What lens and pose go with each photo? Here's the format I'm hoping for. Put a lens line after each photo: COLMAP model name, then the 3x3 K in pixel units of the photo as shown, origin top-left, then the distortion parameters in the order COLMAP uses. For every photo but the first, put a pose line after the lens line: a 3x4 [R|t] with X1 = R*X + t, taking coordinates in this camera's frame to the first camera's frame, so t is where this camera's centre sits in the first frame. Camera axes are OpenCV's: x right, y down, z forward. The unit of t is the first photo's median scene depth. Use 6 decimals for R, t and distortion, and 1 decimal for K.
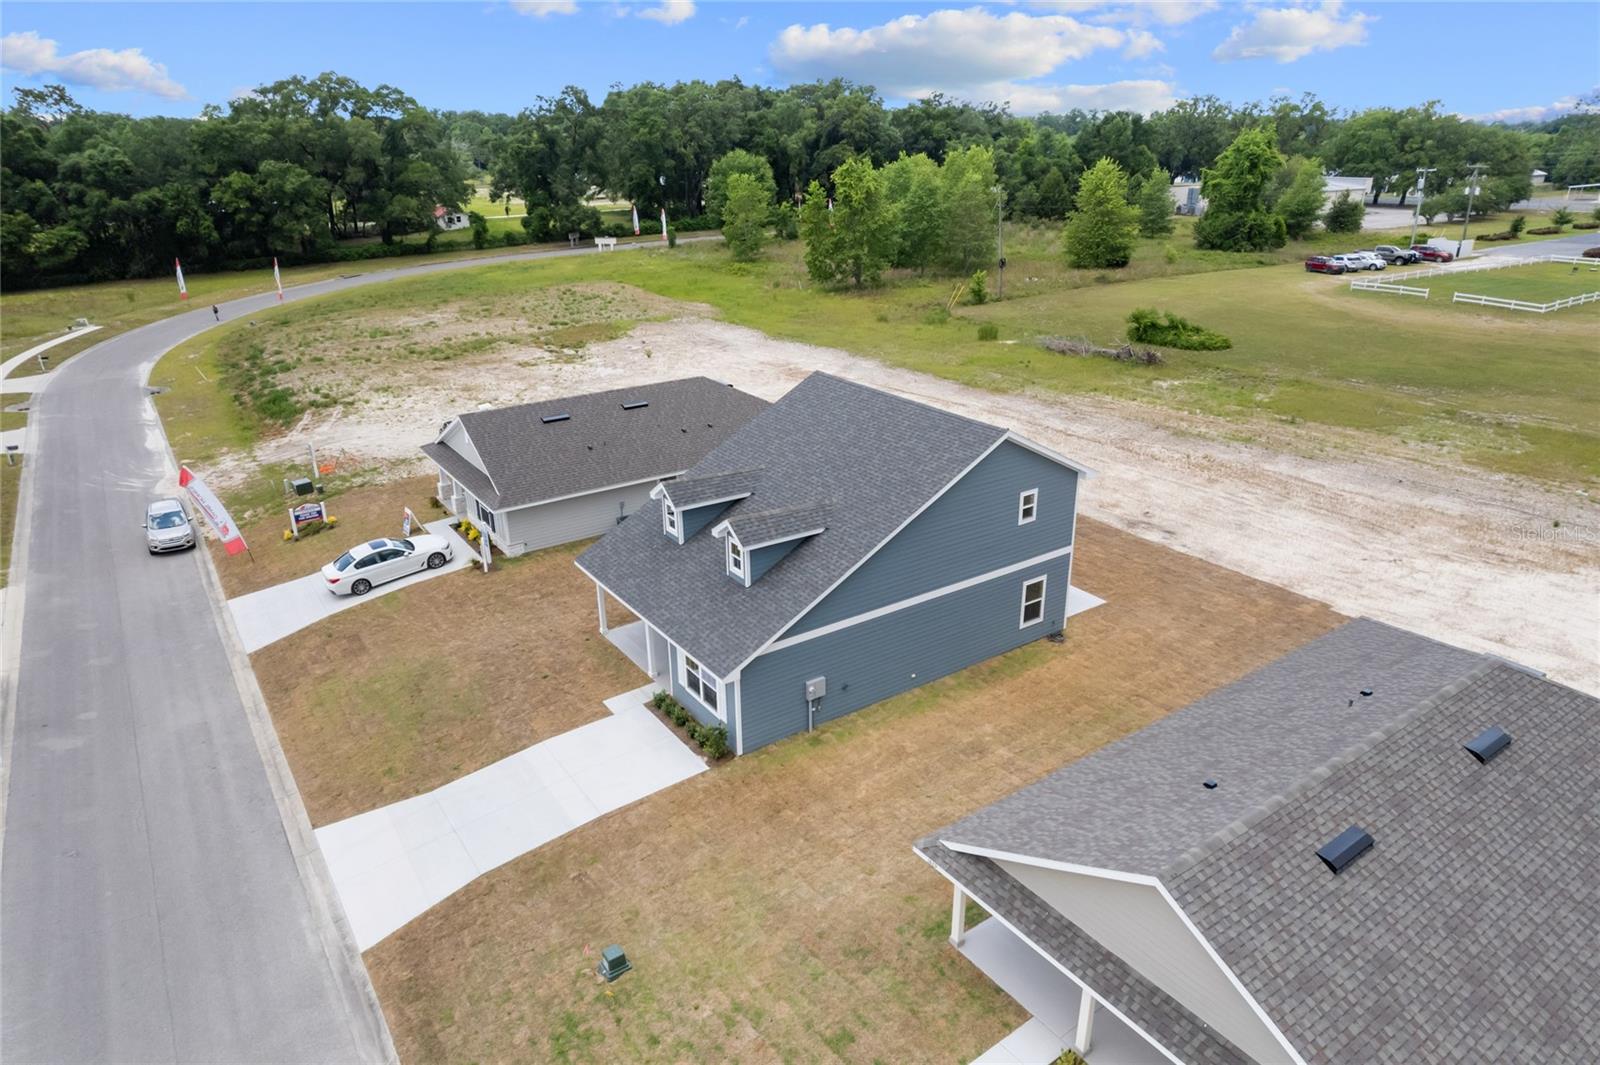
lens RADIAL K [[1020.5, 0, 809.0], [0, 1020.5, 536.7], [0, 0, 1]] dist [-0.076669, 0.069149]
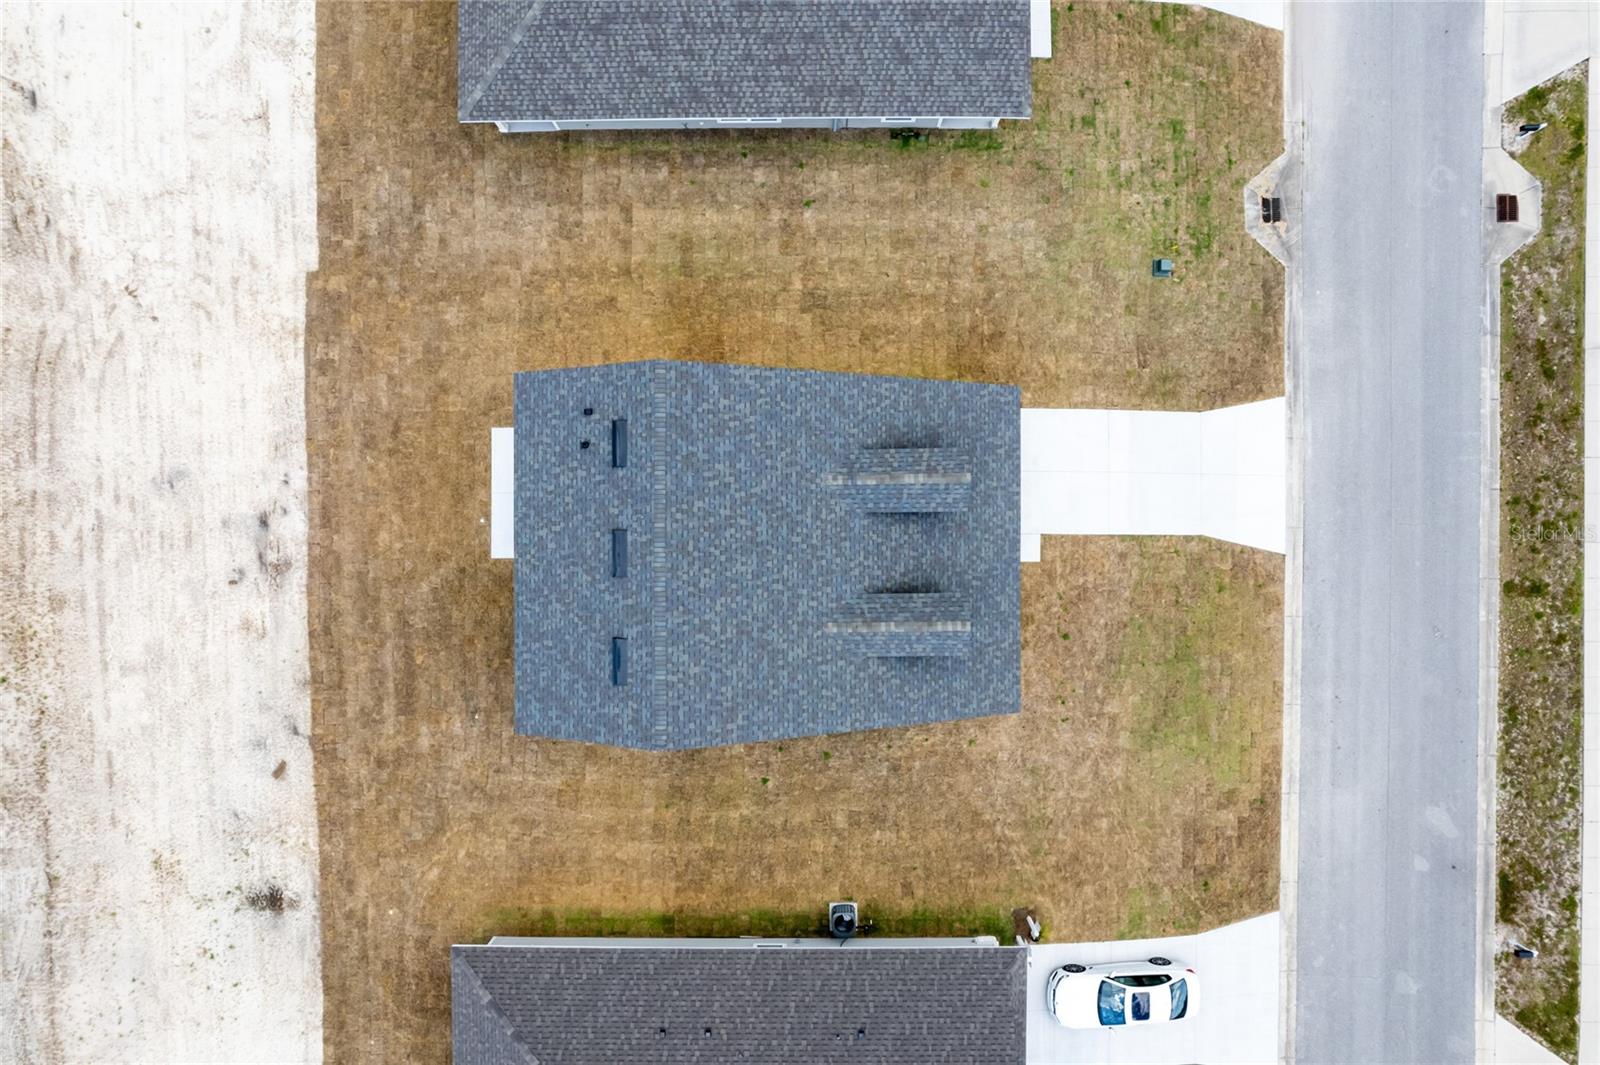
lens RADIAL K [[1020.5, 0, 809.0], [0, 1020.5, 536.7], [0, 0, 1]] dist [-0.076669, 0.069149]
pose [[-0.820383, -0.571780, 0.006315, 0.003136], [0.224797, -0.312342, 0.922989, -0.591866], [-0.525774, 0.758624, 0.384774, 0.471655]]
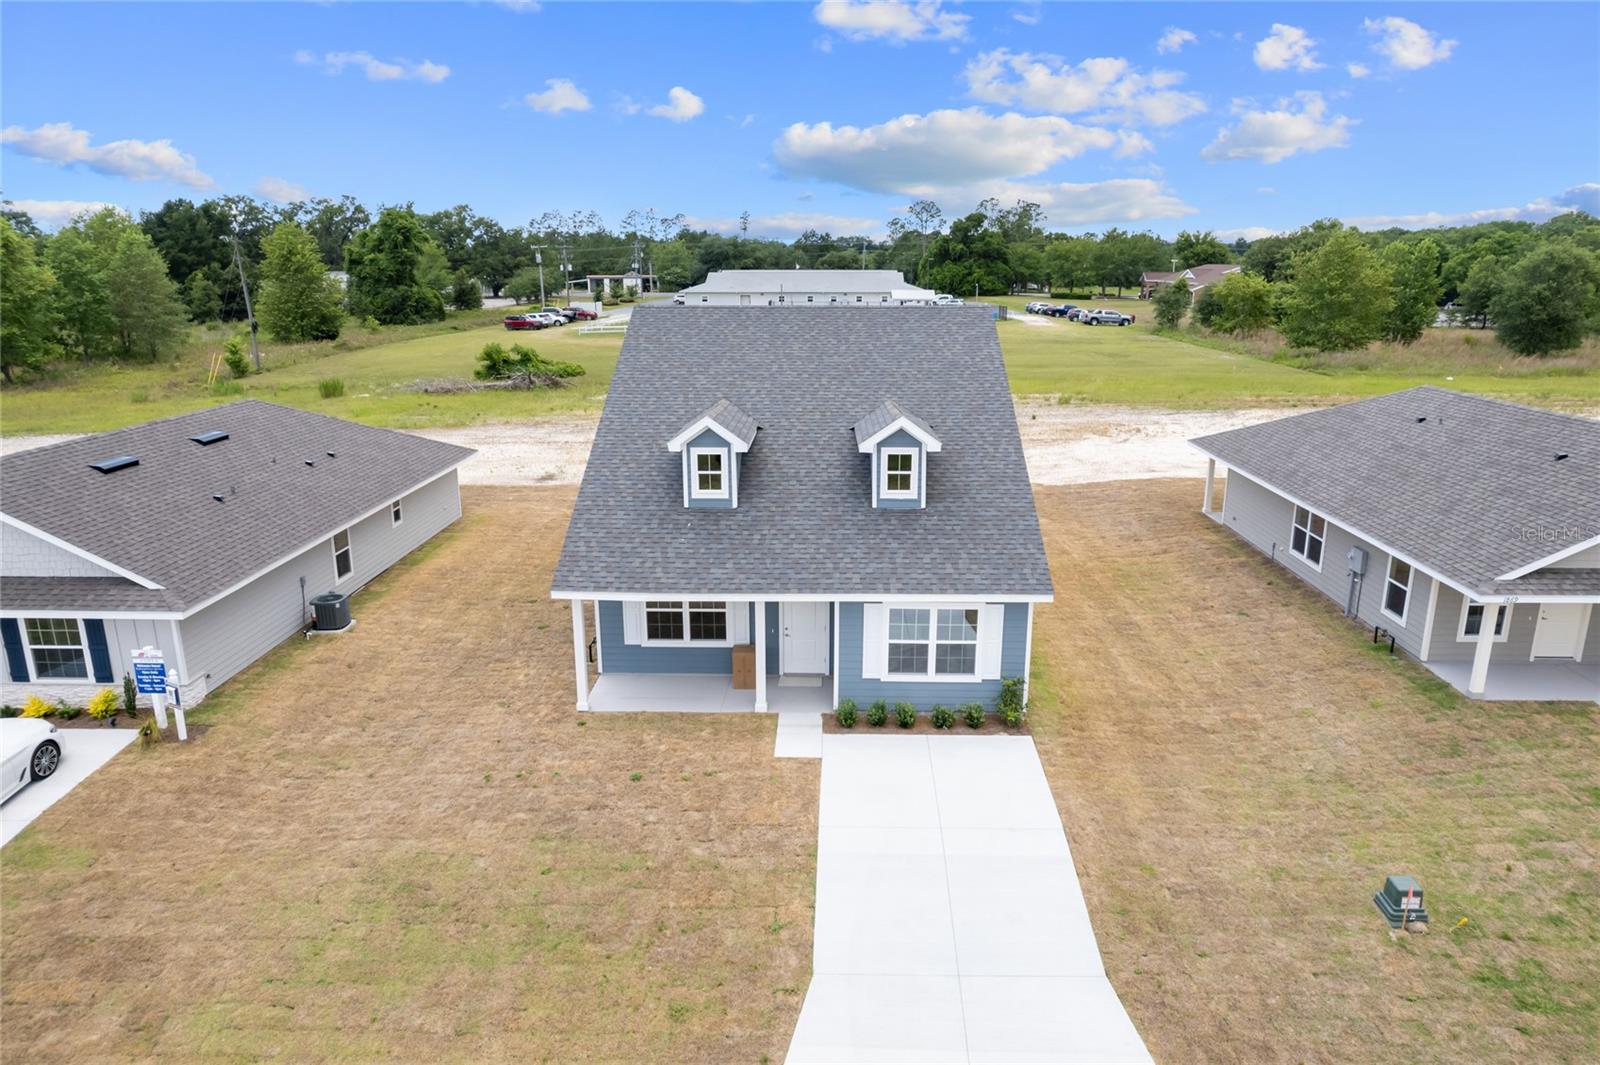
lens RADIAL K [[1037.8, 0, 809.4], [0, 1037.8, 535.2], [0, 0, 1]] dist [-0.080181, 0.066453]
pose [[0.594468, -0.201169, 0.778549, -0.443039], [0.298532, 0.954218, 0.018613, 0.018892], [-0.746650, 0.221357, 0.627308, 0.378934]]
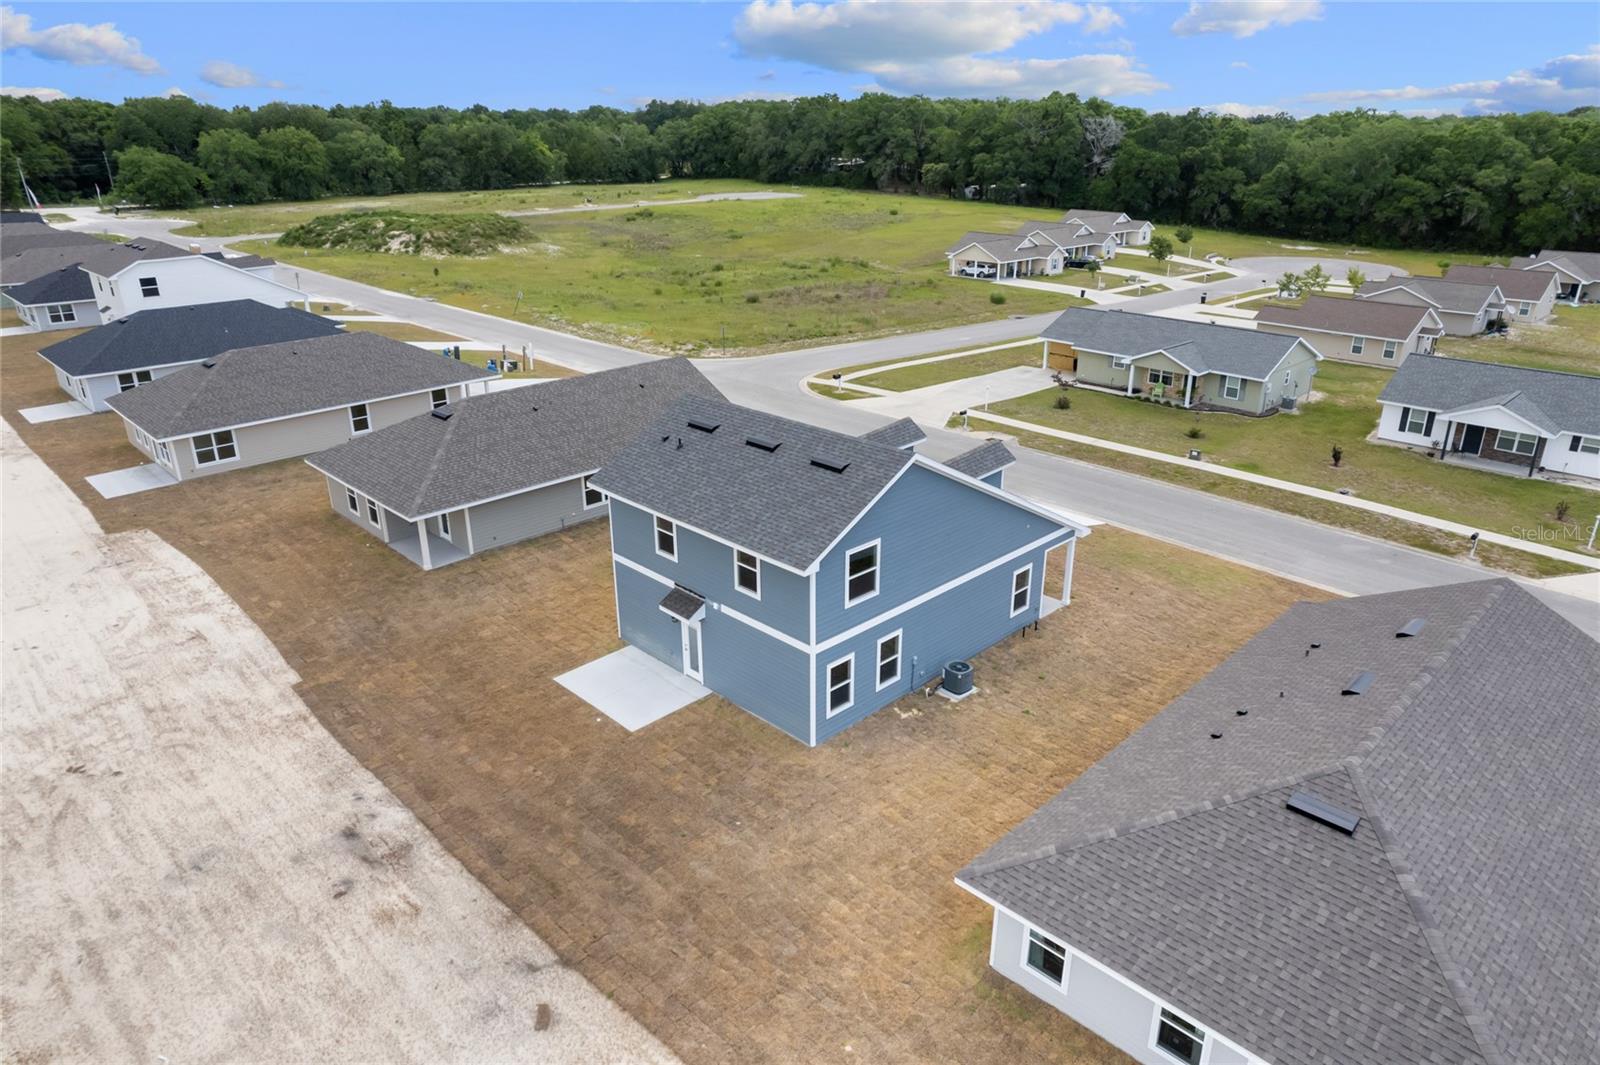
lens RADIAL K [[1020.5, 0, 809.0], [0, 1020.5, 536.7], [0, 0, 1]] dist [-0.076669, 0.069149]
pose [[-0.985496, 0.072112, -0.153615, 0.165457], [-0.055672, 0.717740, 0.694082, -0.512780], [0.160307, 0.692567, -0.703315, 1.263711]]
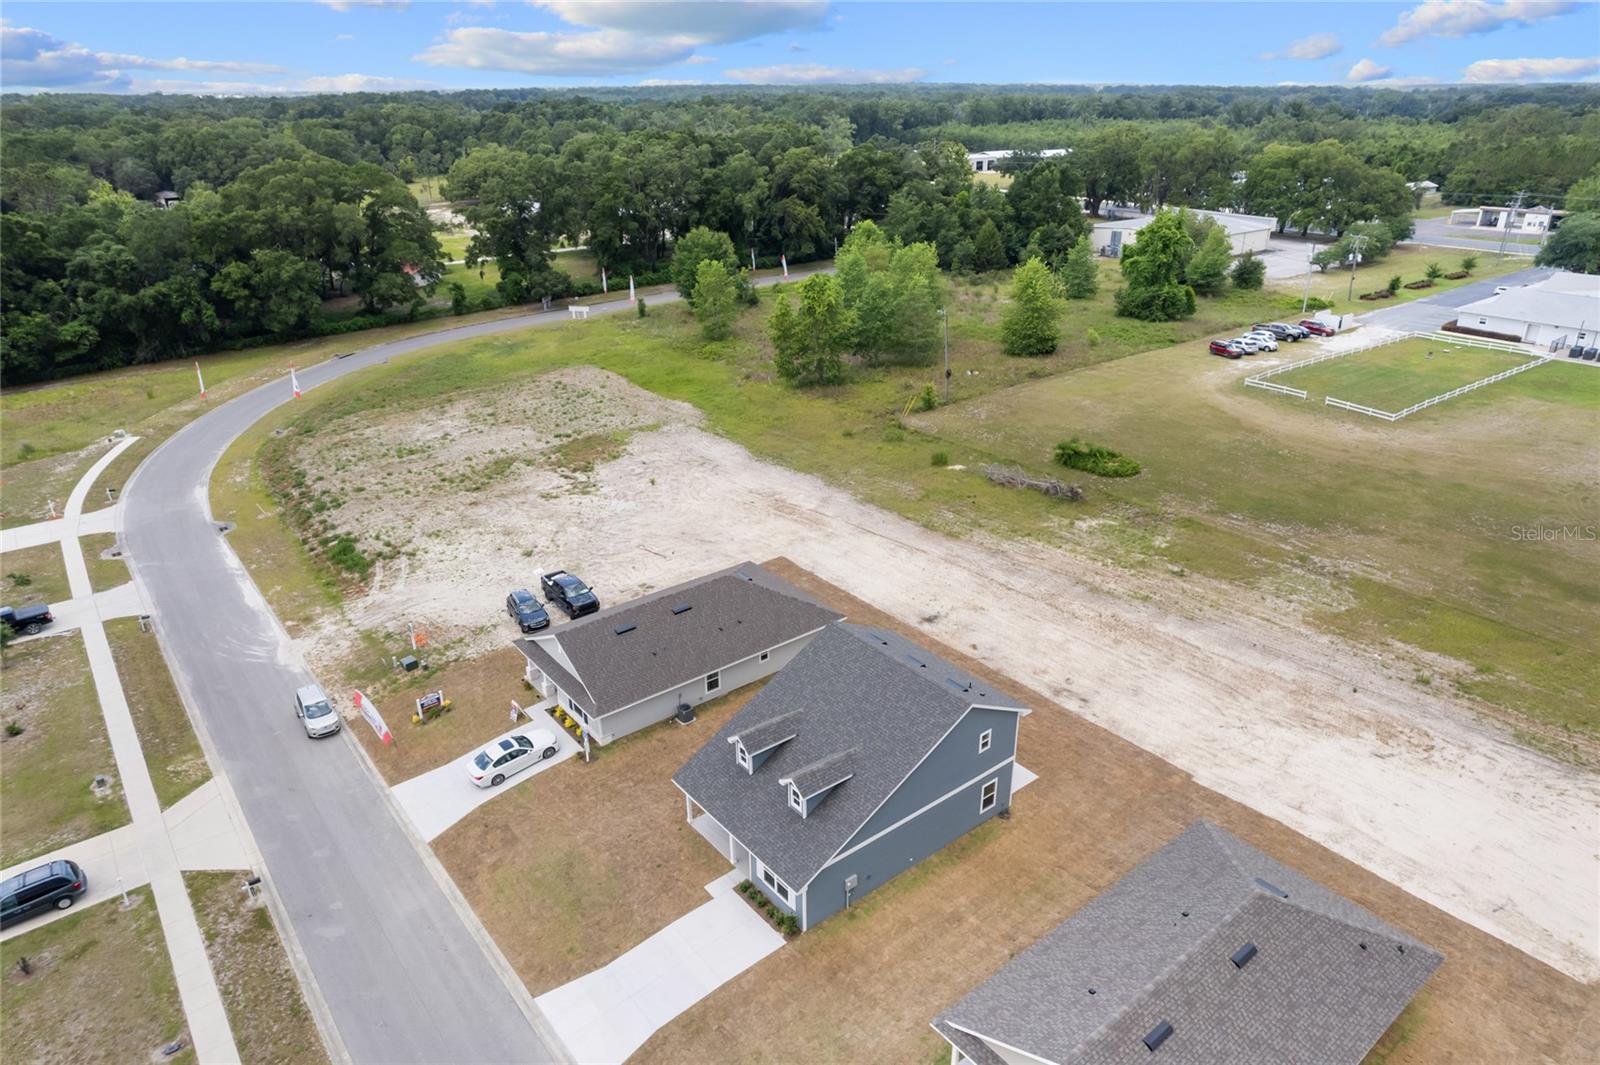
lens RADIAL K [[1020.5, 0, 809.0], [0, 1020.5, 536.7], [0, 0, 1]] dist [-0.076669, 0.069149]
pose [[0.997923, -0.026421, 0.058757, -0.083561], [0.024123, 0.998929, 0.039486, -0.273366], [-0.059738, -0.037986, 0.997491, -0.314532]]
